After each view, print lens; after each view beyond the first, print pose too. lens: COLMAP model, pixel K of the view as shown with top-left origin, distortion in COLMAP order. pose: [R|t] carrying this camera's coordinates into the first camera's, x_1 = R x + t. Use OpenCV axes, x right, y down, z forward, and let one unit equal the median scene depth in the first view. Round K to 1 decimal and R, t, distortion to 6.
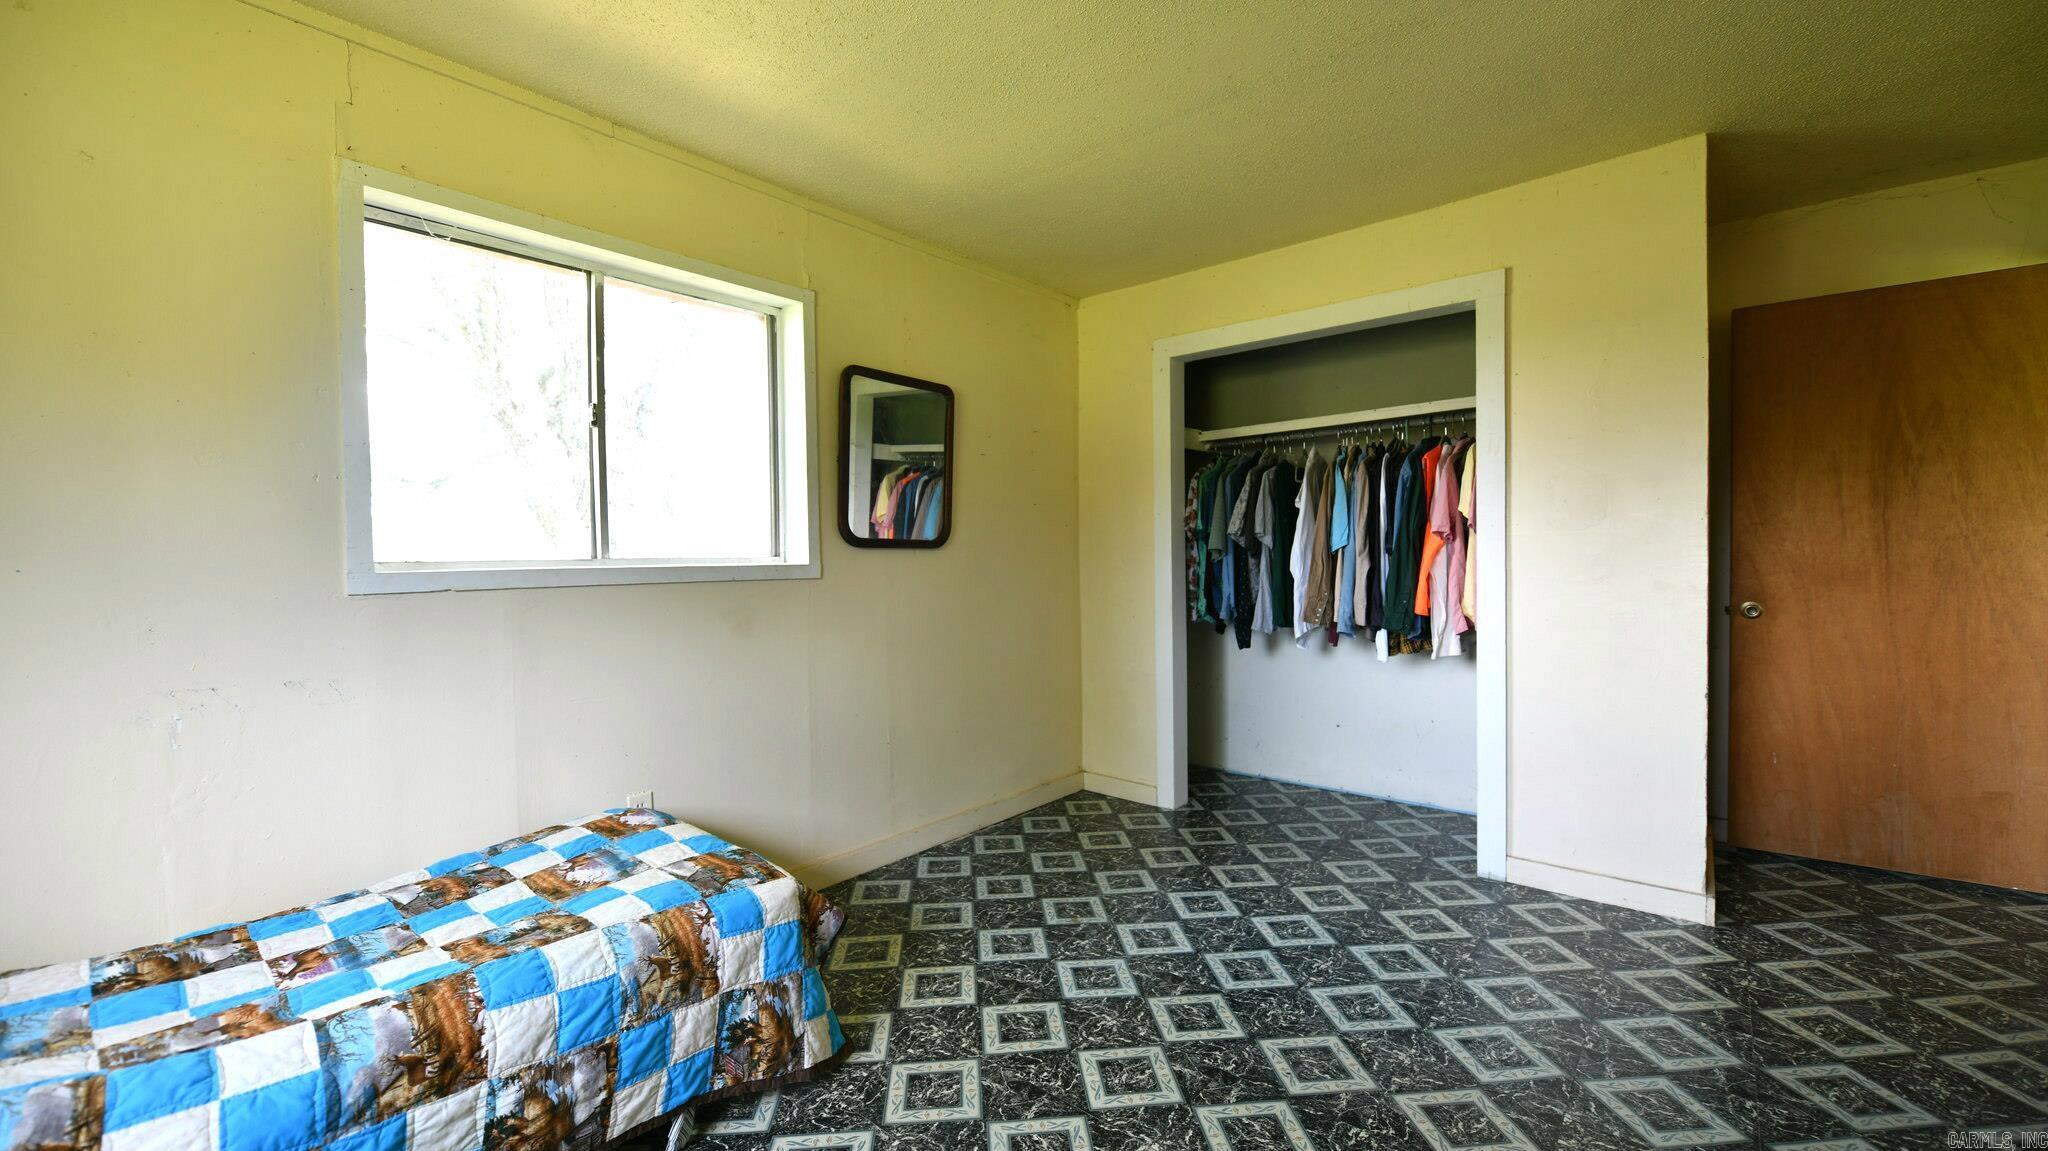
lens RADIAL K [[806.4, 0, 1019.6], [0, 806.4, 574.9], [0, 0, 1]] dist [-0.008452, 0.000034]
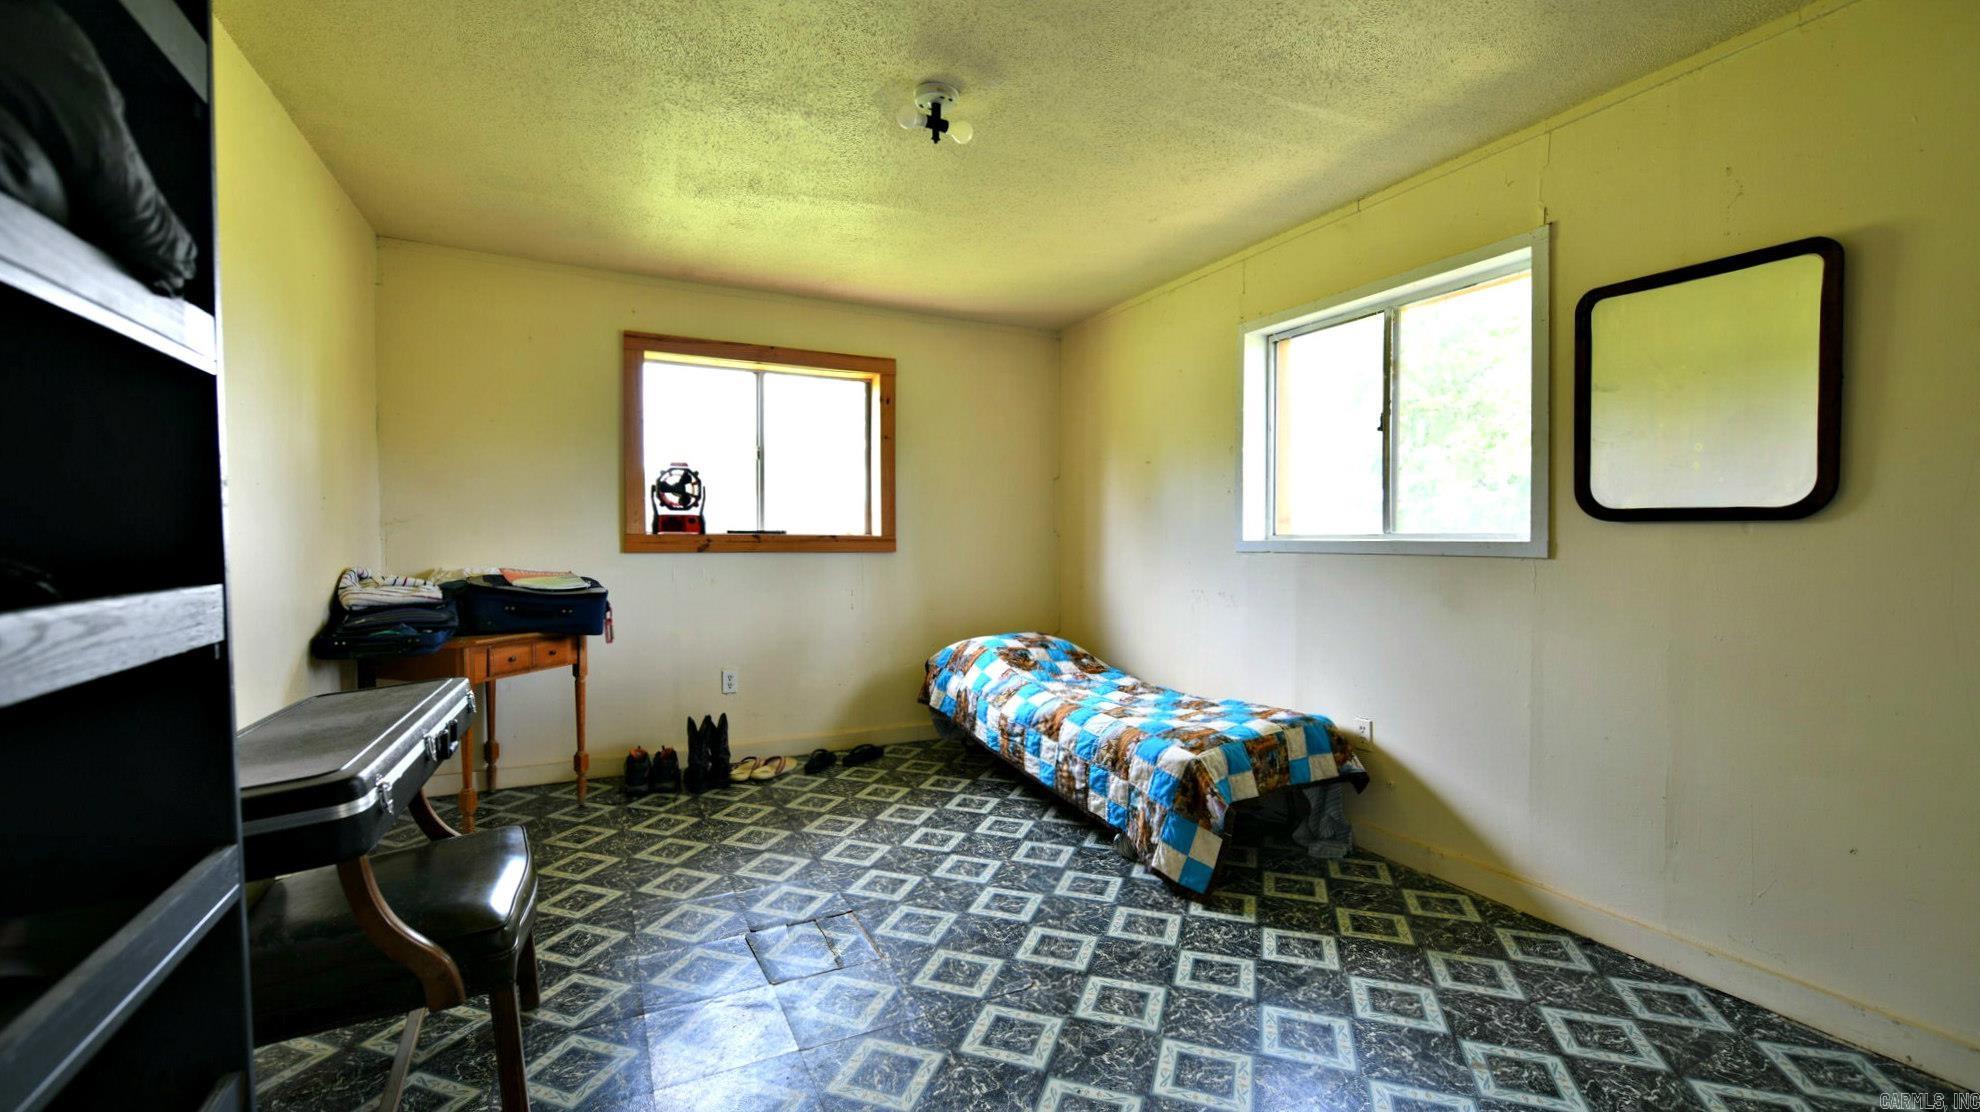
lens RADIAL K [[779.6, 0, 985.7], [0, 779.6, 555.4], [0, 0, 1]] dist [-0.008452, 0.000034]
pose [[-0.383021, 0.030941, -0.923221, 1.098911], [-0.016285, 0.999057, 0.040238, -0.032447], [0.923596, 0.030446, -0.382157, 1.133843]]
